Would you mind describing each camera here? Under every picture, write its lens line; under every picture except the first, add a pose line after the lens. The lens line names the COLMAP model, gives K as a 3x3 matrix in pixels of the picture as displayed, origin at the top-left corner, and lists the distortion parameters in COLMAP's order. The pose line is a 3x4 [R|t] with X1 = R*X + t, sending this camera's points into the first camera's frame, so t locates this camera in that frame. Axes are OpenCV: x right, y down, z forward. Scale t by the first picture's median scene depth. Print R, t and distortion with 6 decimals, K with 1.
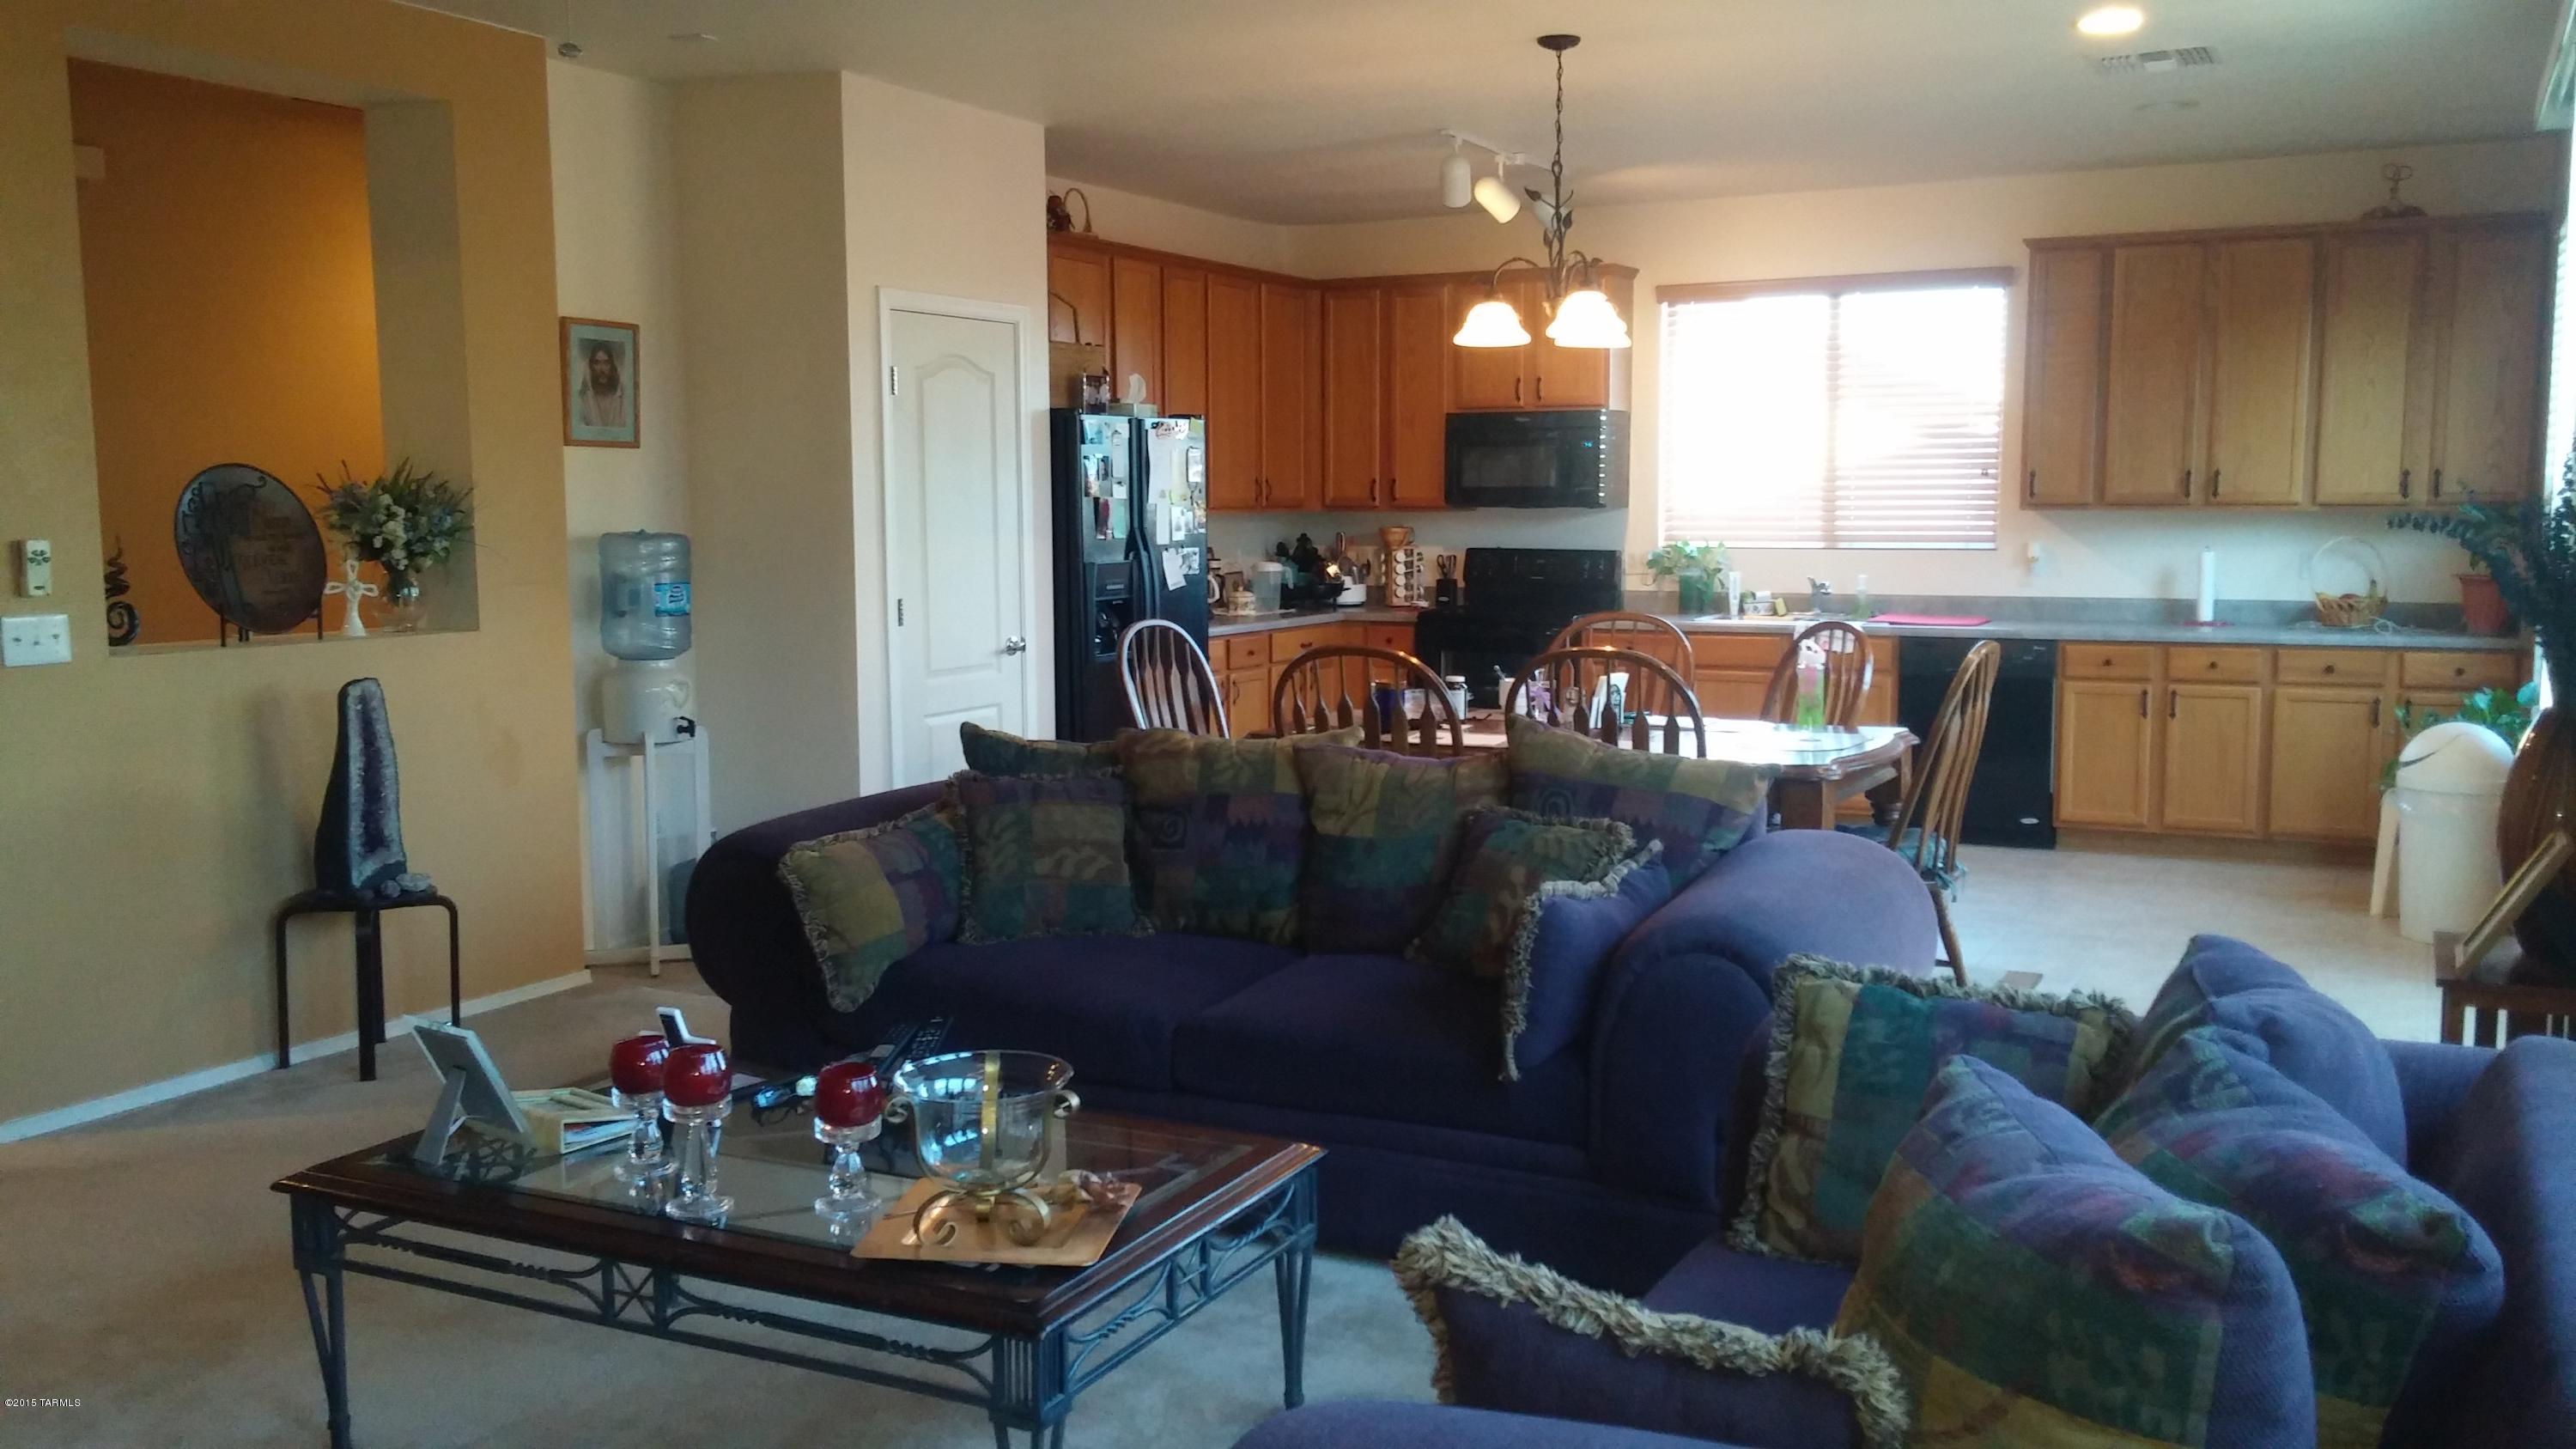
lens RADIAL K [[2176.5, 0, 1301.3], [0, 2176.5, 725.0], [0, 0, 1]] dist [0.064863, -0.071073]
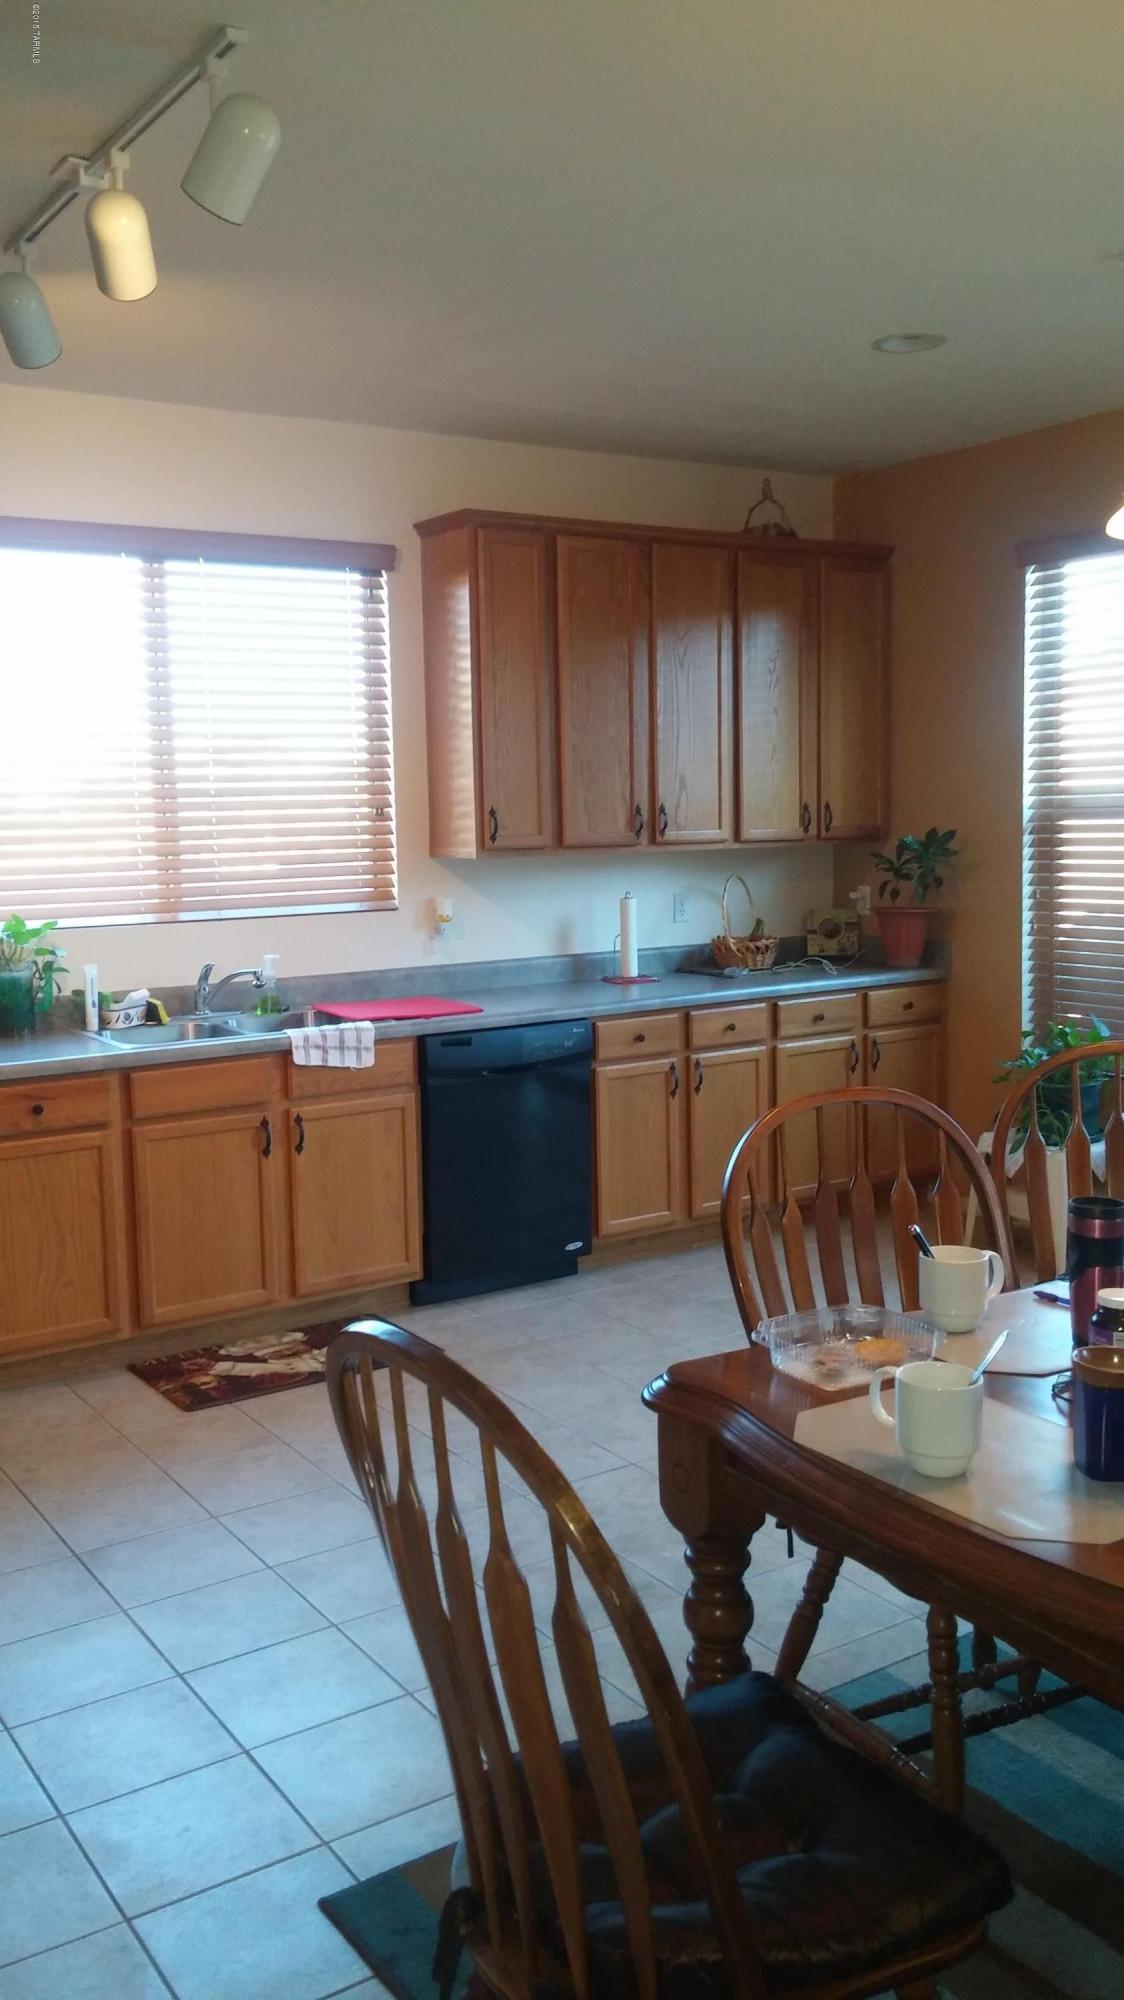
lens RADIAL K [[1689.6, 0, 568.2], [0, 1689.6, 997.7], [0, 0, 1]] dist [0.064863, -0.071073]
pose [[0.502897, -0.103999, 0.858067, -0.085161], [0.114222, 0.992025, 0.053291, -0.036223], [-0.856766, 0.071210, 0.510765, 0.313194]]
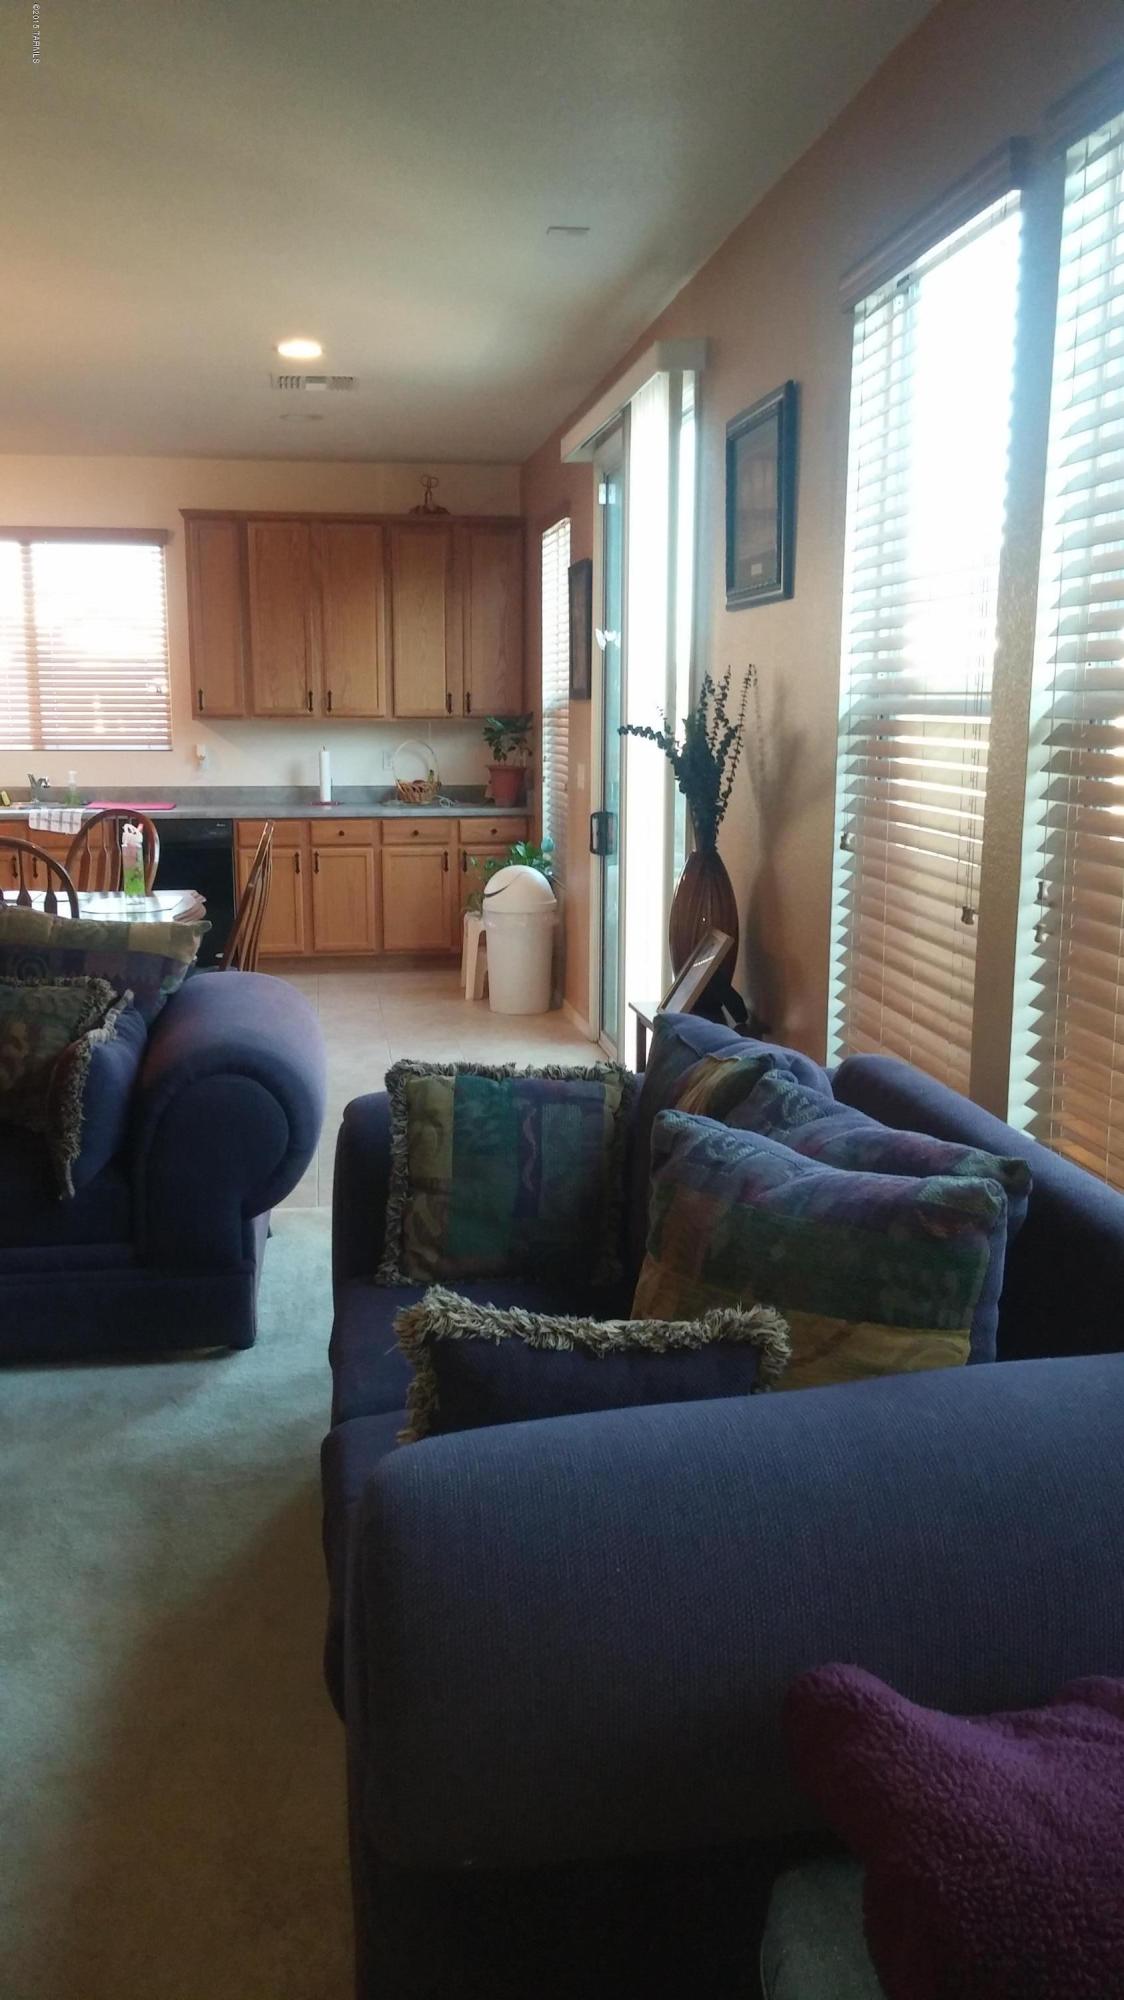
lens RADIAL K [[1689.6, 0, 563.7], [0, 1689.6, 1012.6], [0, 0, 1]] dist [0.064863, -0.071073]
pose [[0.818611, -0.099906, 0.565592, -0.038939], [0.058203, 0.994116, 0.091360, -0.001776], [-0.571391, -0.041869, 0.819609, 0.014763]]
